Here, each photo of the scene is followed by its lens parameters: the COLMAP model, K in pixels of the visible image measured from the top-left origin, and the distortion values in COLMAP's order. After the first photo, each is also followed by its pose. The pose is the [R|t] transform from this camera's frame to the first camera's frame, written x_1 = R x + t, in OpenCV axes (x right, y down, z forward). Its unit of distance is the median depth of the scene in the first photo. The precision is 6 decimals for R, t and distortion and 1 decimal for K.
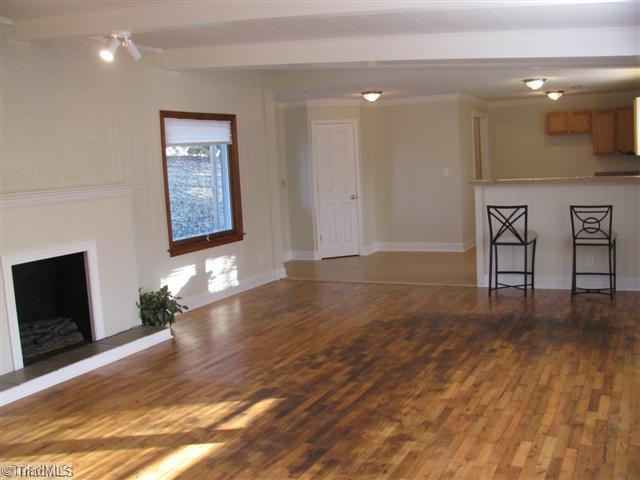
lens RADIAL K [[662.1, 0, 320.0], [0, 662.1, 240.0], [0, 0, 1]] dist [-0.236689, 0.295920]
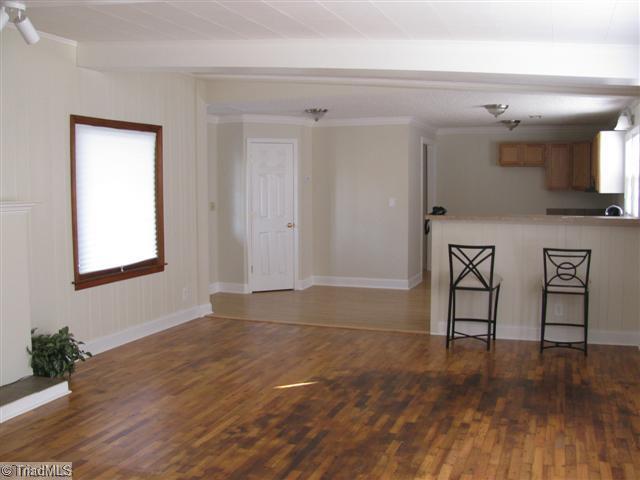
lens RADIAL K [[662.1, 0, 320.0], [0, 662.1, 240.0], [0, 0, 1]] dist [-0.236689, 0.295920]
pose [[0.993089, 0.040512, 0.110146, -0.011947], [-0.036719, 0.998668, -0.036245, -0.021576], [-0.111467, 0.031950, 0.993254, 0.159972]]
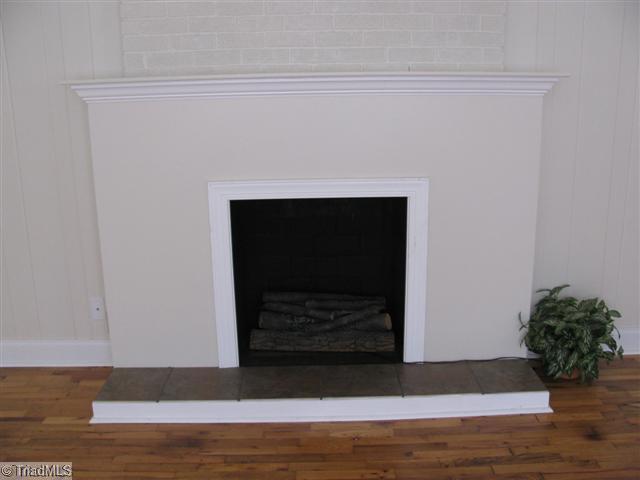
lens RADIAL K [[662.1, 0, 320.0], [0, 662.1, 240.0], [0, 0, 1]] dist [-0.236689, 0.295920]
pose [[0.468316, 0.273466, -0.840176, 0.048893], [-0.118285, 0.961743, 0.247102, -0.062228], [0.875608, -0.016341, 0.482746, 0.592823]]
